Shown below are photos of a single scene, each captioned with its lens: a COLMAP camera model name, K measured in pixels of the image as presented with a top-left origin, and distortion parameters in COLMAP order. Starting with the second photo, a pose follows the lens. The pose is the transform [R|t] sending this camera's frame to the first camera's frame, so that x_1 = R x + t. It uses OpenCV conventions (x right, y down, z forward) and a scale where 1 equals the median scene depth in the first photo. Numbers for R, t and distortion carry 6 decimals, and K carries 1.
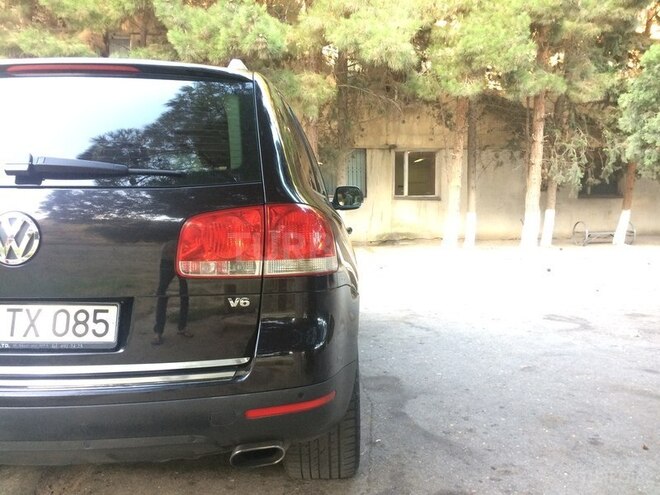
lens RADIAL K [[561.5, 0, 330.0], [0, 561.5, 247.5], [0, 0, 1]] dist [0.073933, -0.098690]
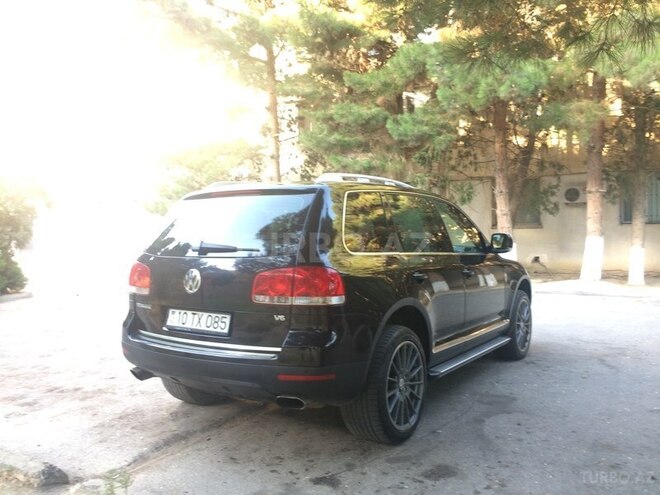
lens RADIAL K [[561.5, 0, 330.0], [0, 561.5, 247.5], [0, 0, 1]] dist [0.073933, -0.098690]
pose [[0.839411, 0.006312, -0.543461, 1.036967], [-0.027580, 0.999139, -0.030994, -0.089132], [0.542797, 0.041005, 0.838862, -0.525019]]
